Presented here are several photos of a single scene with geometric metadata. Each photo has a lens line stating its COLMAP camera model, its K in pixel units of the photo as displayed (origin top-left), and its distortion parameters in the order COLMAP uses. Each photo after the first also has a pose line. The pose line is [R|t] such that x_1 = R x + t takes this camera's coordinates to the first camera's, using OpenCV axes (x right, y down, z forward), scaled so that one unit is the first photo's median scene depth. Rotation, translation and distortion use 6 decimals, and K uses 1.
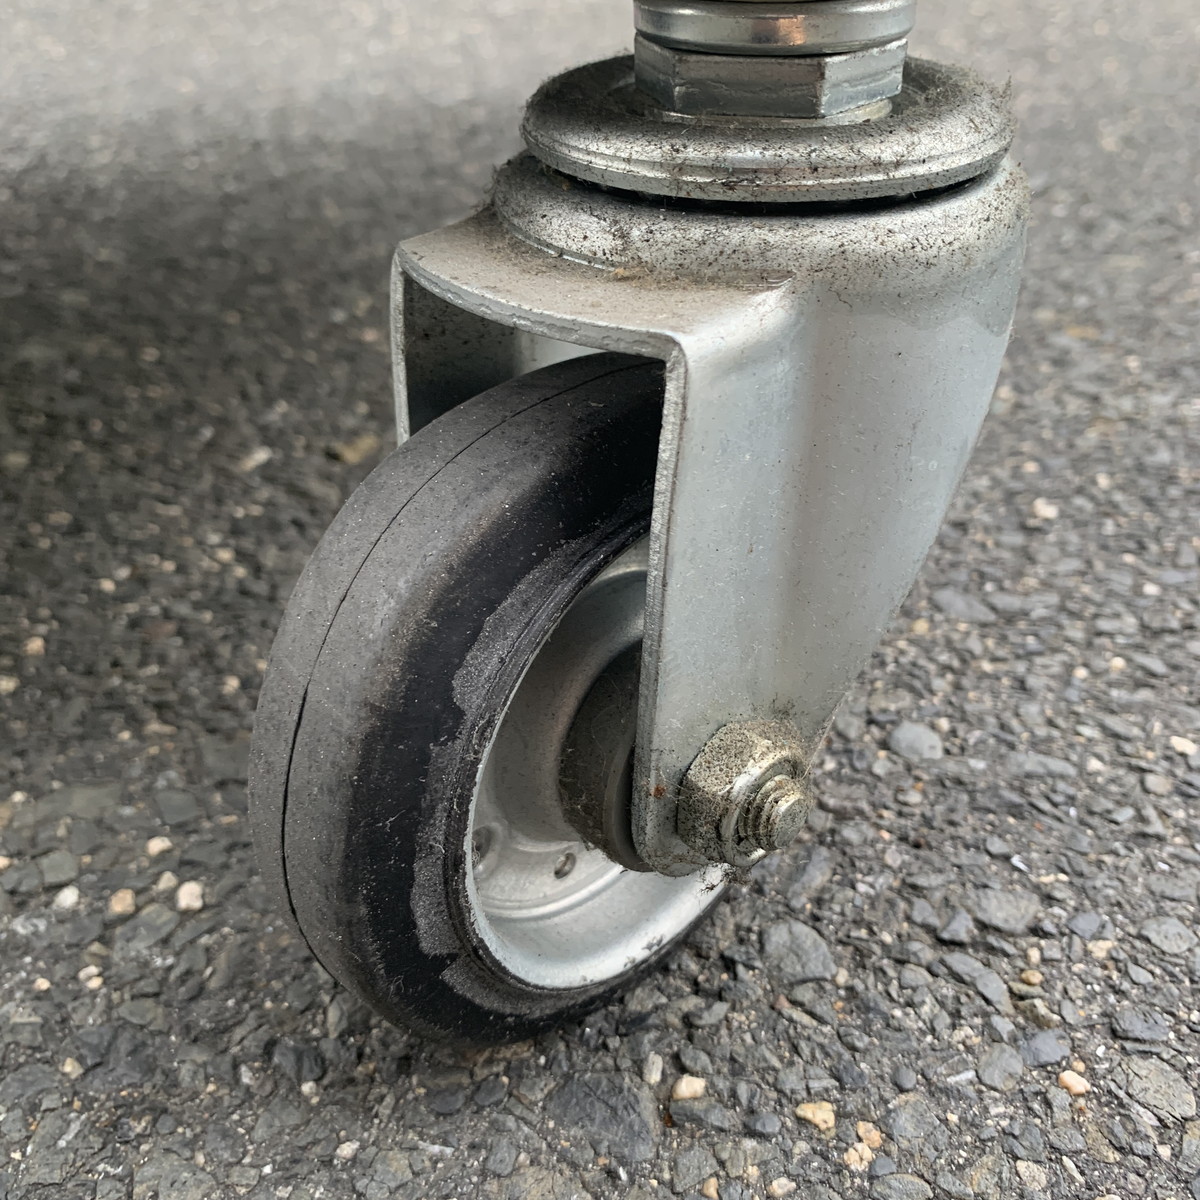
lens RADIAL K [[1439.2, 0, 596.3], [0, 1439.2, 436.3], [0, 0, 1]] dist [0.187065, -0.679235]
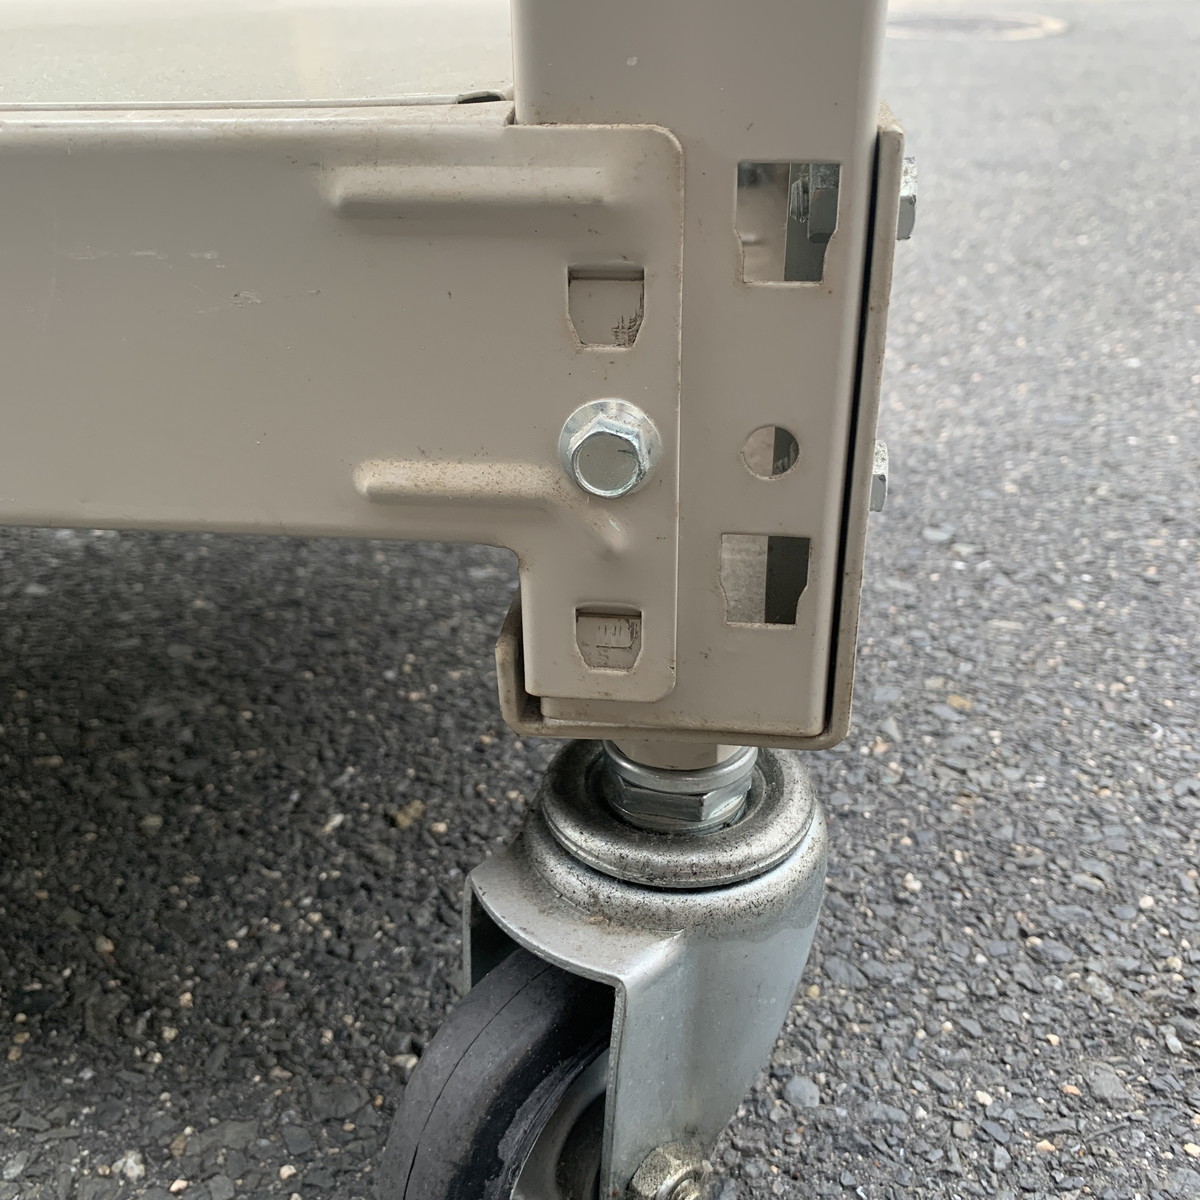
lens RADIAL K [[1223.7, 0, 590.0], [0, 1223.7, 600.7], [0, 0, 1]] dist [0.107672, -0.260362]
pose [[0.999975, 0.006986, -0.001199, 0.005672], [-0.007061, 0.996621, -0.081831, -0.176587], [0.000623, 0.081837, 0.996646, -0.272543]]
